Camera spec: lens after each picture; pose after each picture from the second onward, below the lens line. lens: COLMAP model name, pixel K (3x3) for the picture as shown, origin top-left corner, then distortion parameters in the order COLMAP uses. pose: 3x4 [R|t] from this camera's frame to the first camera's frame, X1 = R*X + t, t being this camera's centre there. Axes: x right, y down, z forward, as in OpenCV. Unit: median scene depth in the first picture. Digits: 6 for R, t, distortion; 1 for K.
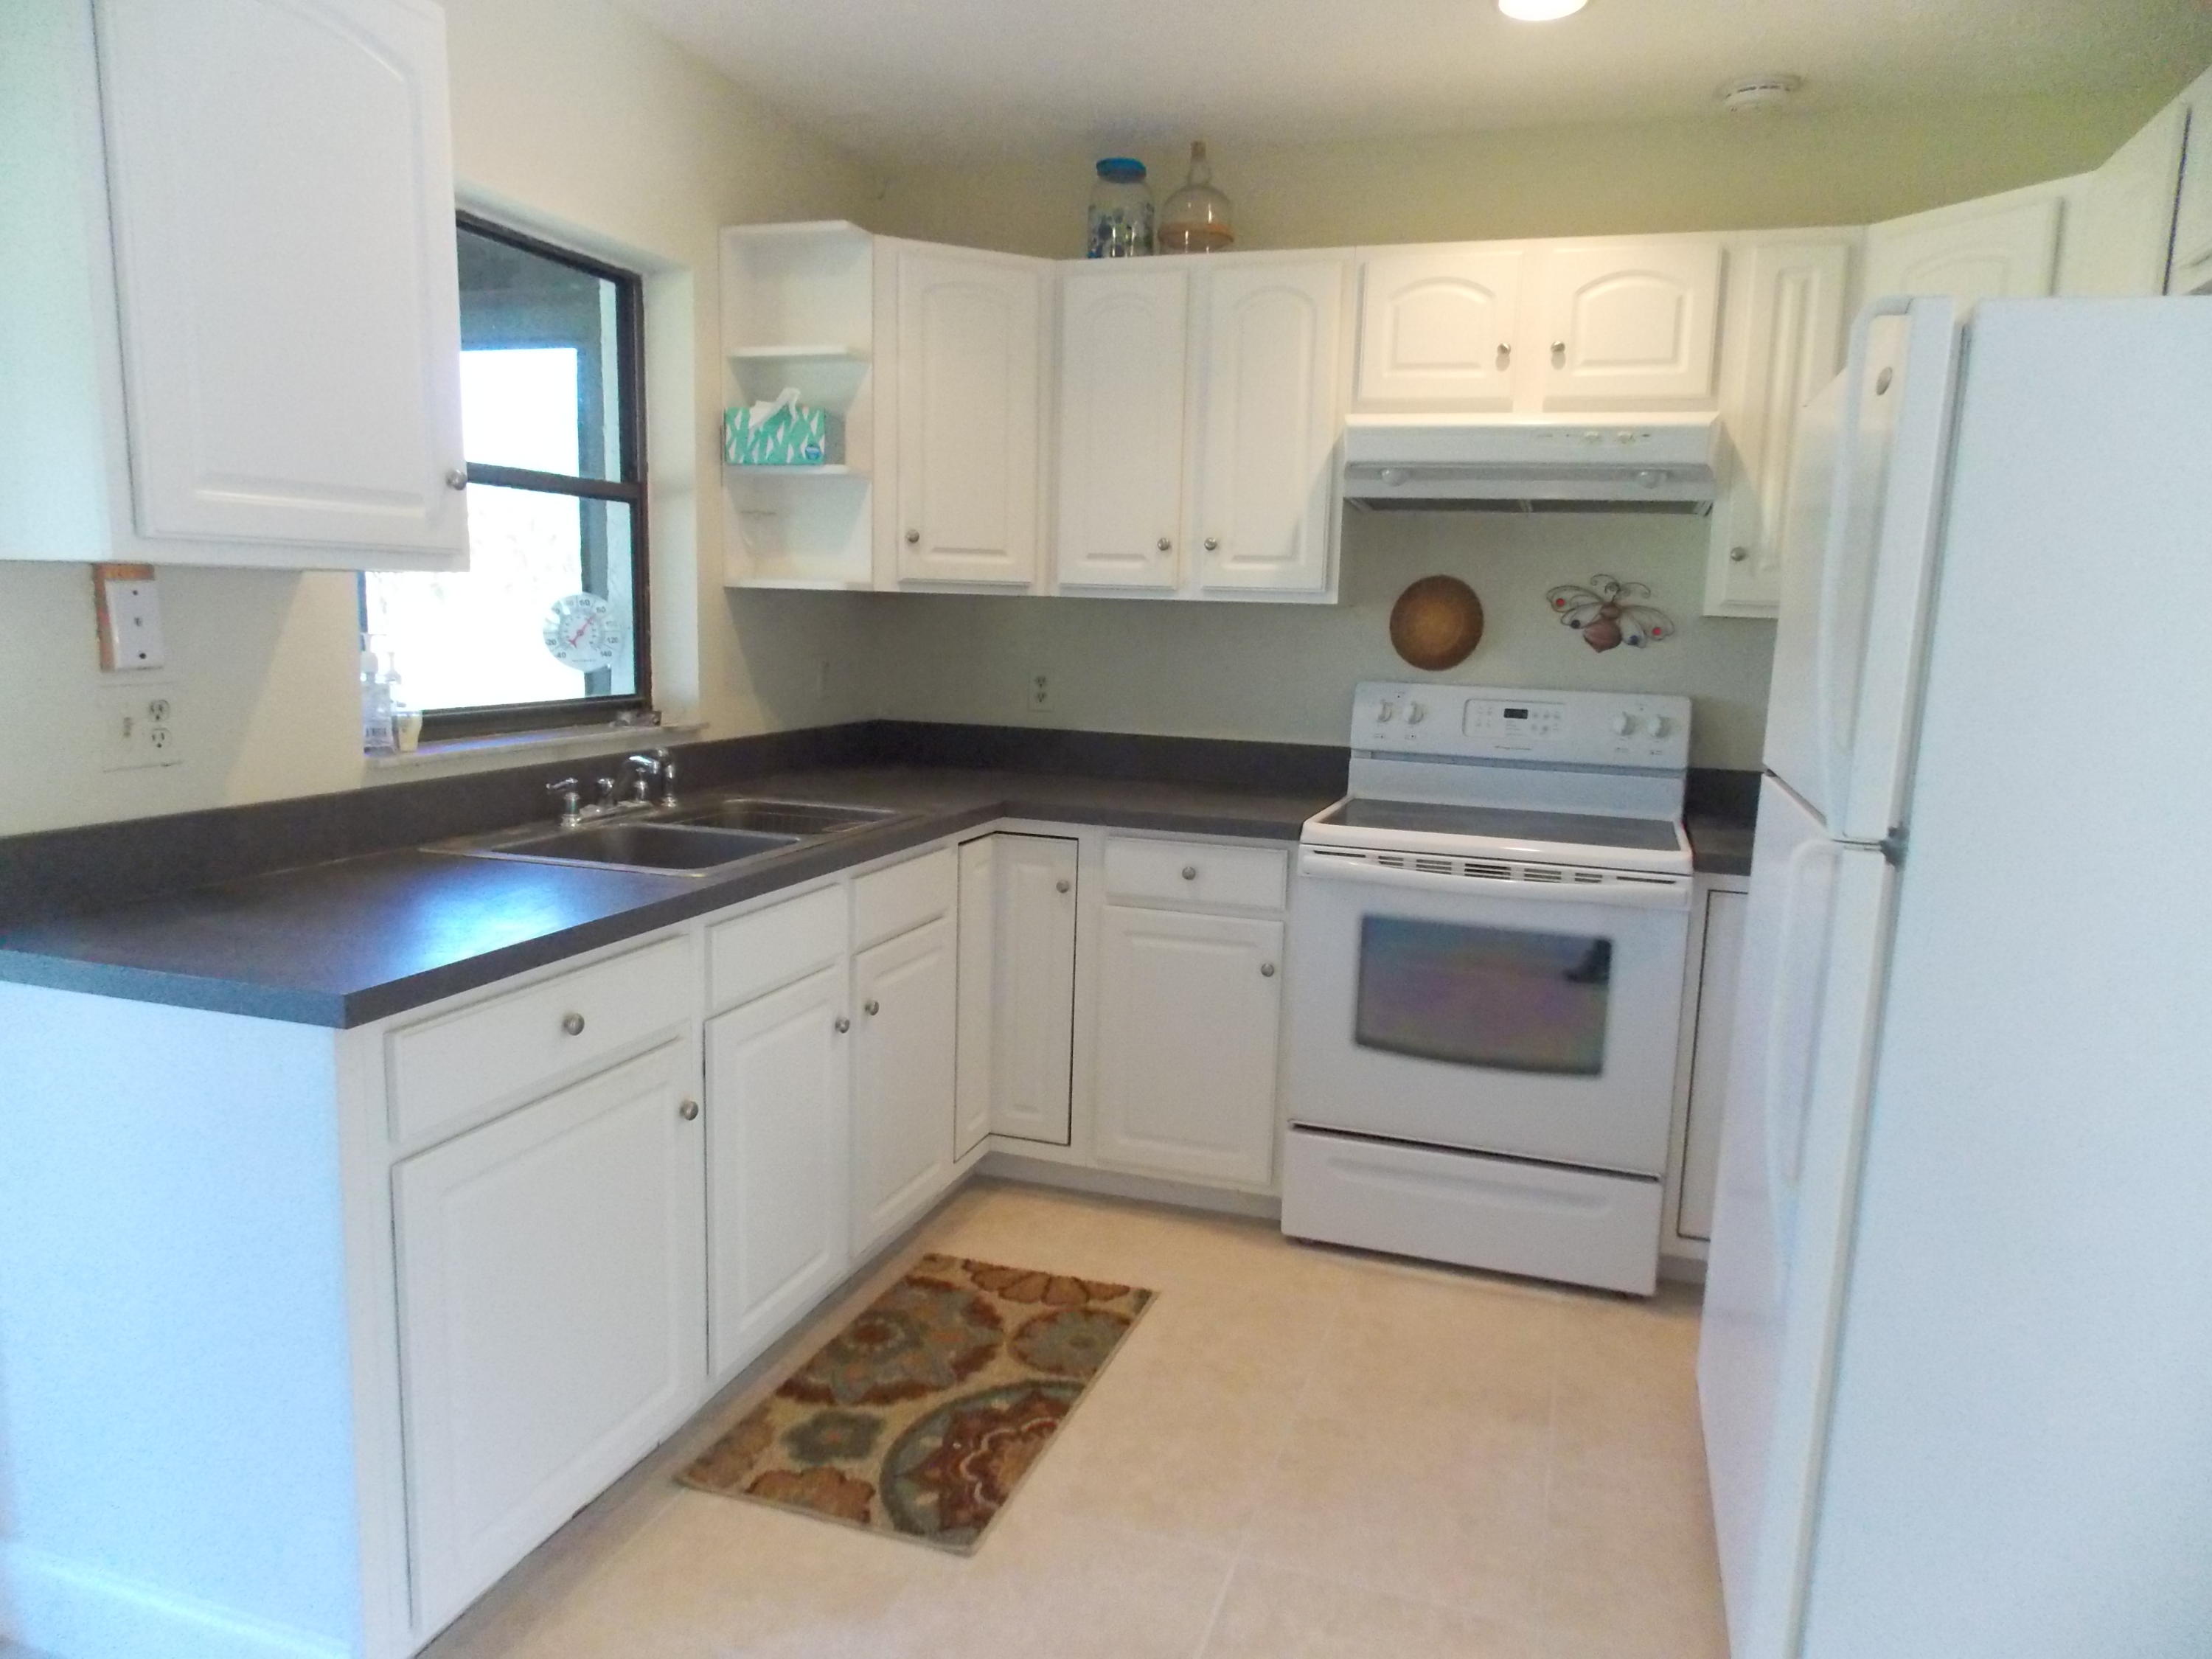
lens RADIAL K [[1449.2, 0, 1106.0], [0, 1449.2, 829.5], [0, 0, 1]] dist [0.003083, 0.000116]
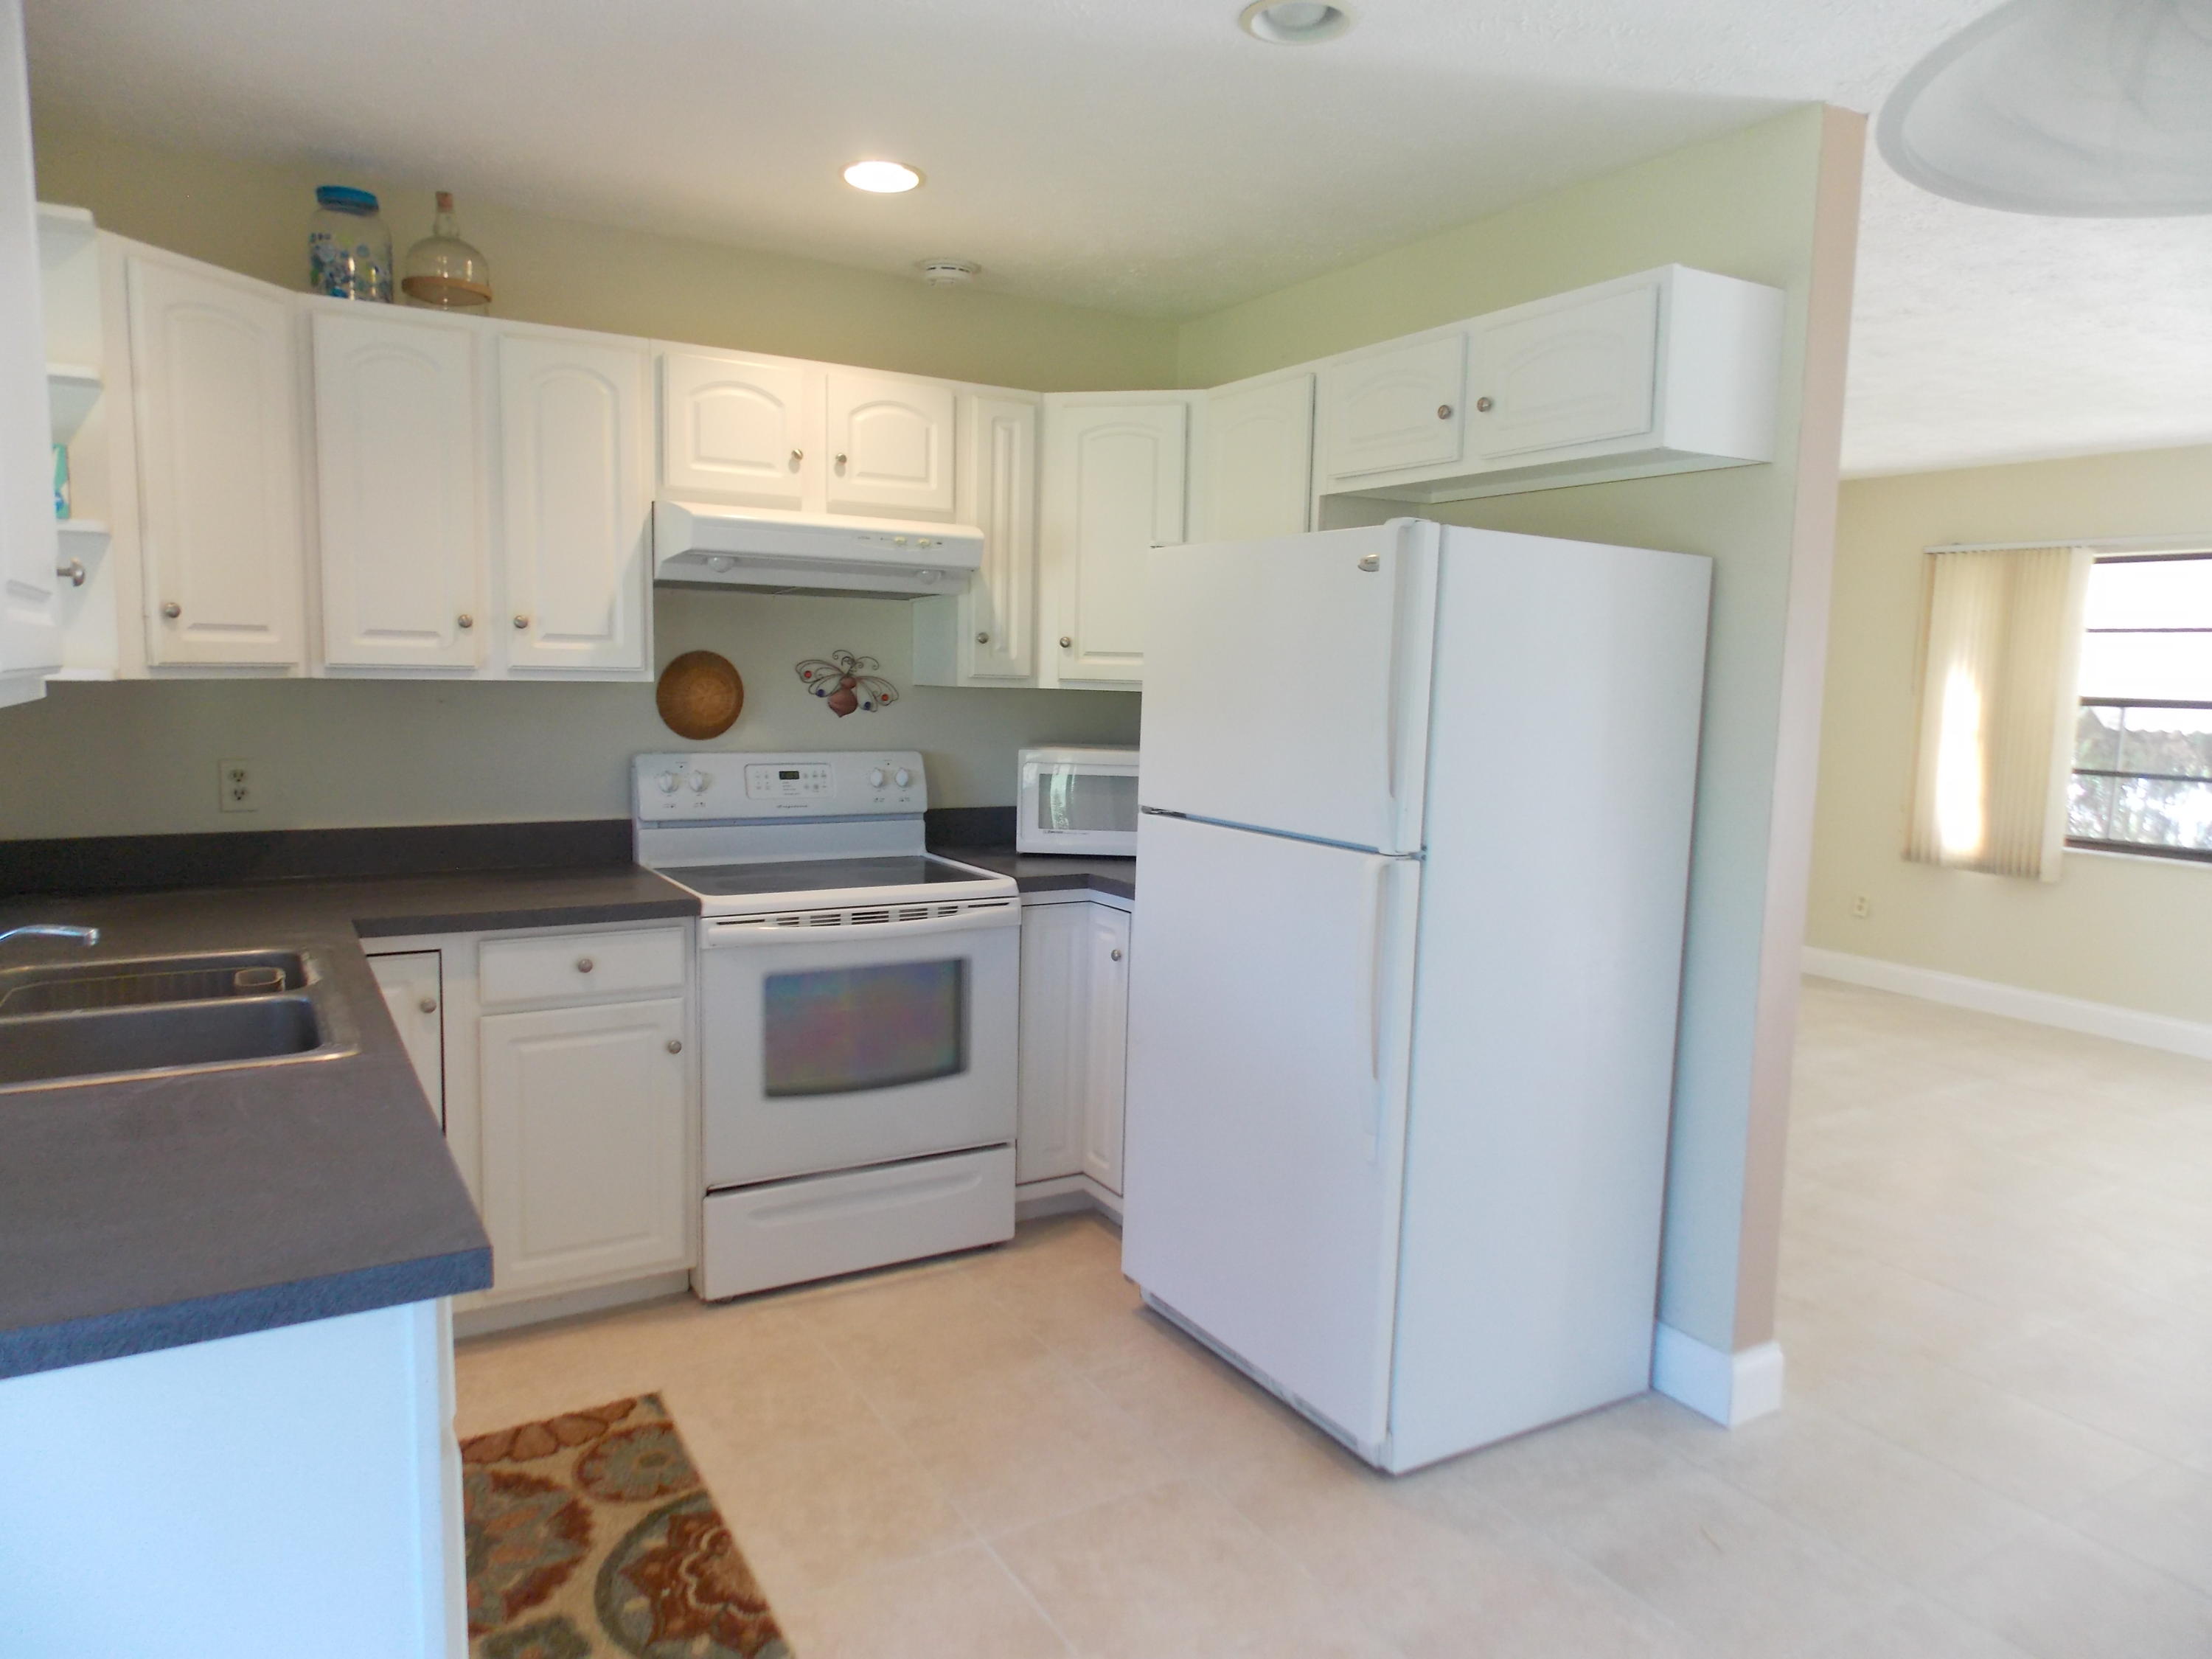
lens RADIAL K [[1462.6, 0, 1106.0], [0, 1462.6, 829.5], [0, 0, 1]] dist [-0.000369, 0.003483]
pose [[0.654318, -0.100267, 0.749543, -0.429005], [0.113533, 0.992962, 0.033720, -0.052384], [-0.747648, 0.063034, 0.661096, 0.087856]]
